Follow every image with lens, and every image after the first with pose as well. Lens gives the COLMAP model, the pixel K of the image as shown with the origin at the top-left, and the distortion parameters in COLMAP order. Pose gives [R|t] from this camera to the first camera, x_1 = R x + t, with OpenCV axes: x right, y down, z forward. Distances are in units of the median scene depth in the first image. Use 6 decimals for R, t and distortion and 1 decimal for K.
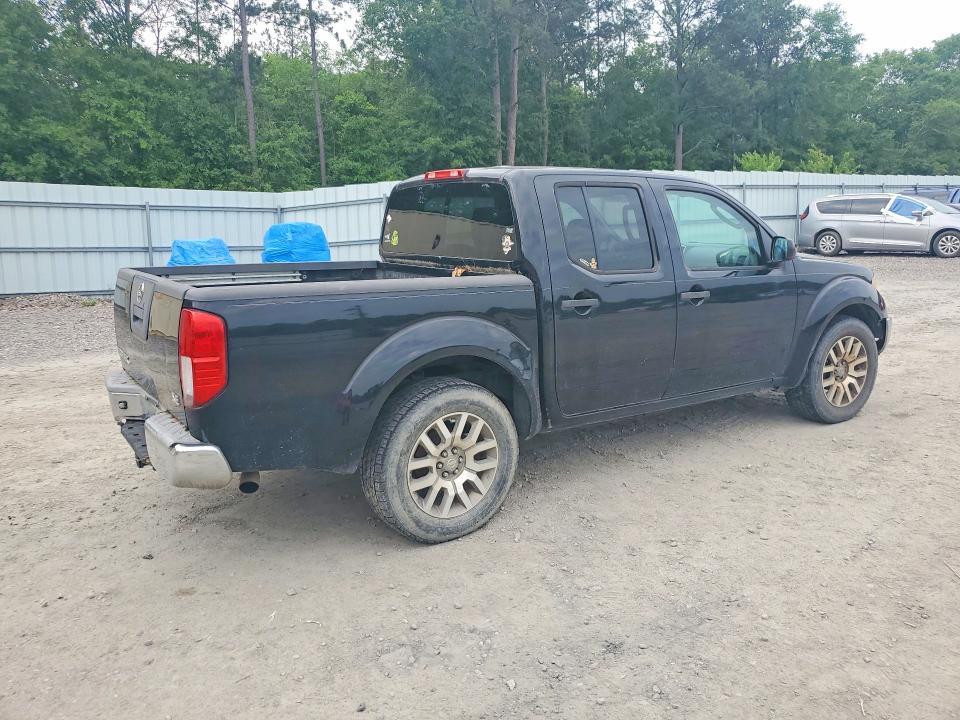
lens RADIAL K [[731.3, 0, 486.7], [0, 731.3, 355.4], [0, 0, 1]] dist [0.004799, 0.013626]
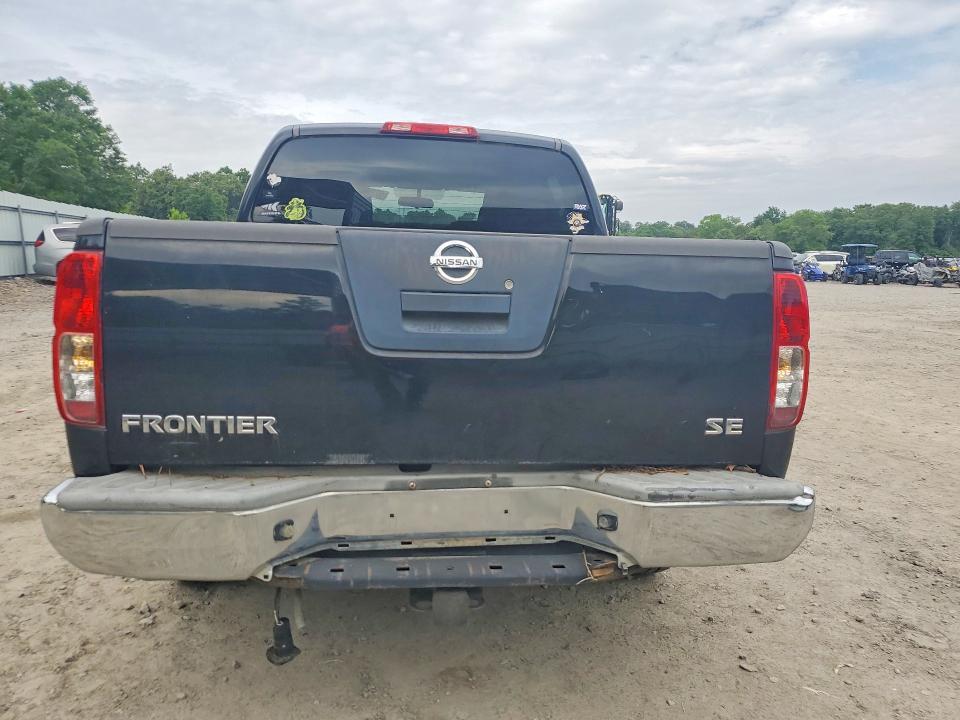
lens RADIAL K [[731.3, 0, 486.5], [0, 731.3, 360.1], [0, 0, 1]] dist [0.004799, 0.013626]
pose [[0.477309, -0.089496, 0.874166, -0.108914], [0.128016, 0.991269, 0.031586, -0.003954], [-0.869360, 0.096831, 0.484599, 0.092008]]
